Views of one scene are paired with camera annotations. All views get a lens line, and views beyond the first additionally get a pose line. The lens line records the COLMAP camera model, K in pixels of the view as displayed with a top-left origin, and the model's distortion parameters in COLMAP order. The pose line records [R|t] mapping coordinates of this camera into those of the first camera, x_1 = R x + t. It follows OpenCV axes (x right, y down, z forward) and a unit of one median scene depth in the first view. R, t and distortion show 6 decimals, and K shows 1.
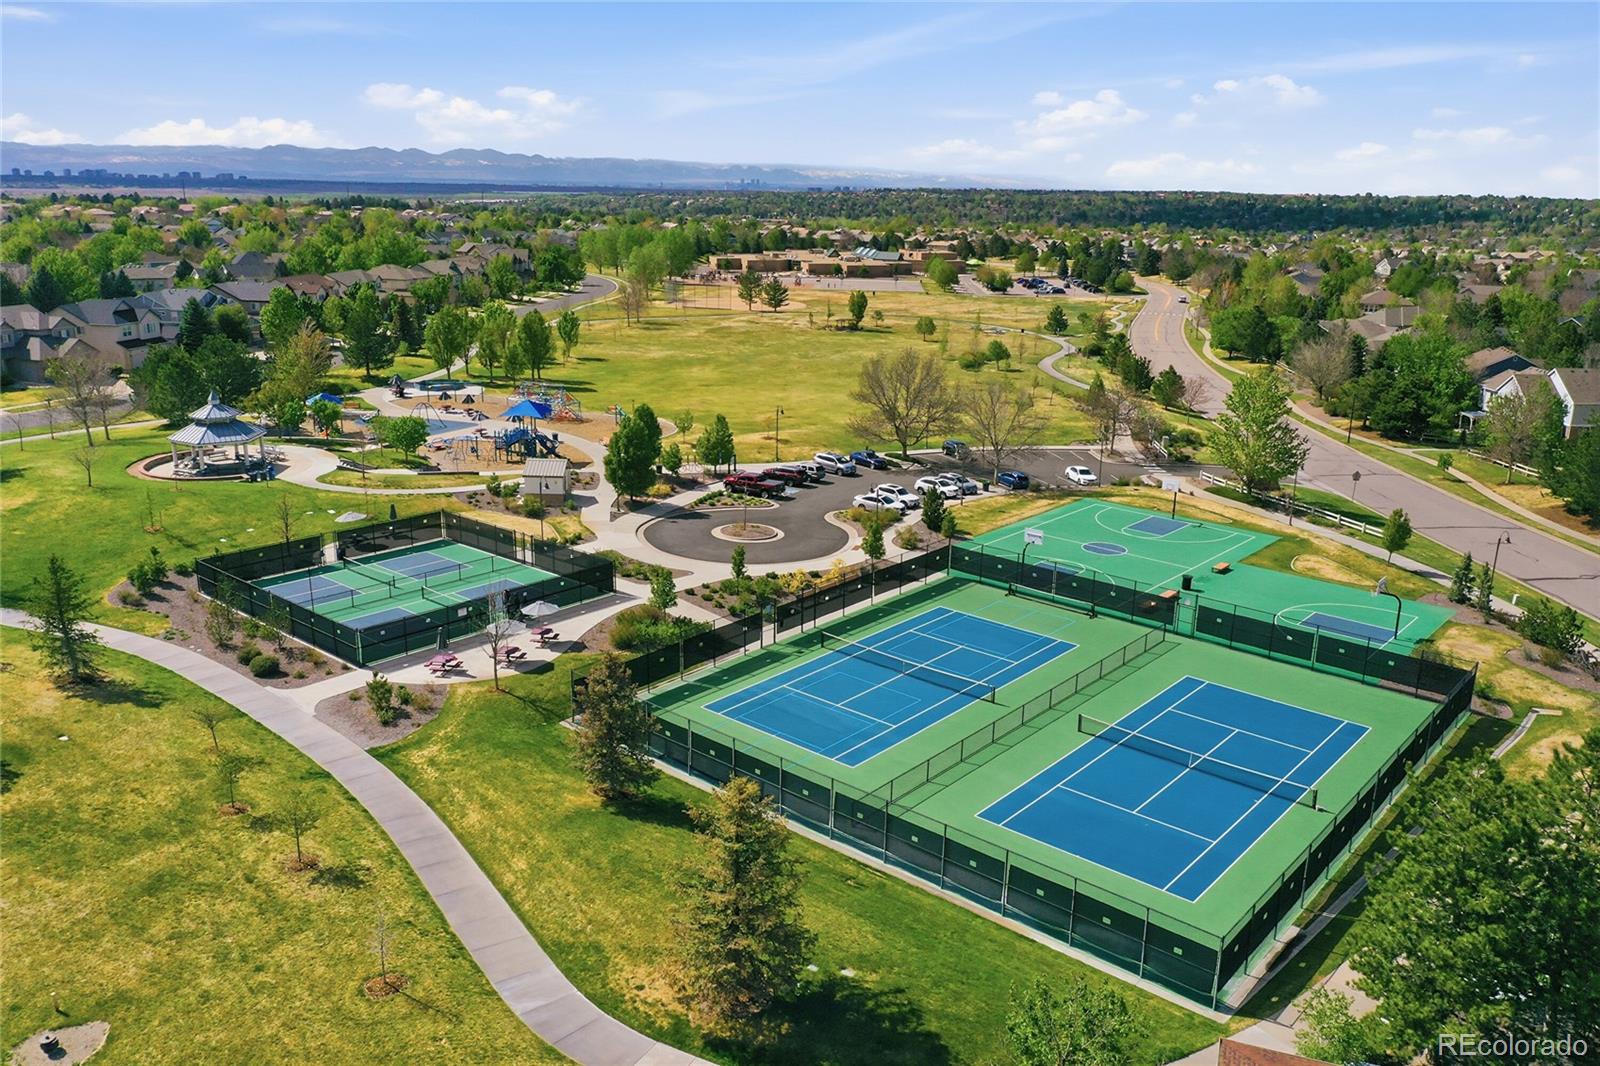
lens RADIAL K [[1247.3, 0, 800.1], [0, 1247.3, 534.0], [0, 0, 1]] dist [-0.012960, -0.007237]
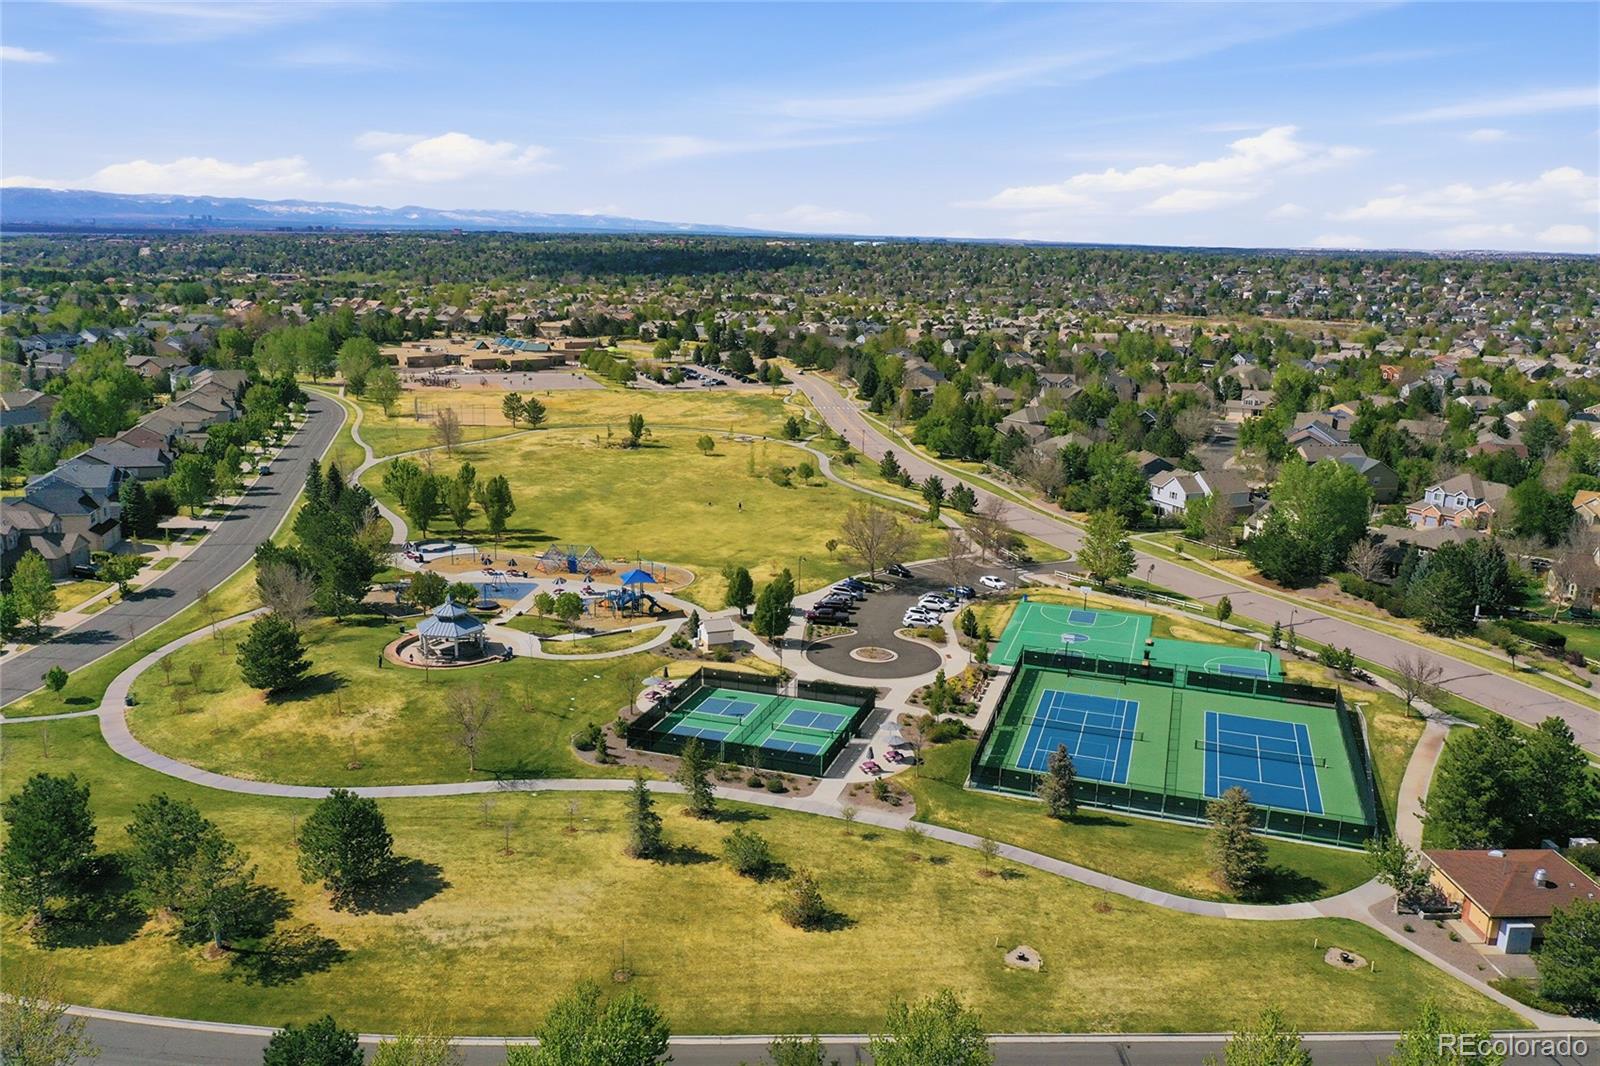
lens RADIAL K [[1247.3, 0, 798.3], [0, 1247.3, 531.0], [0, 0, 1]] dist [-0.012960, -0.007237]
pose [[0.920803, -0.086683, 0.380272, -0.727350], [0.098164, 0.995111, -0.010861, -0.150729], [-0.377472, 0.047330, 0.924811, -0.396229]]
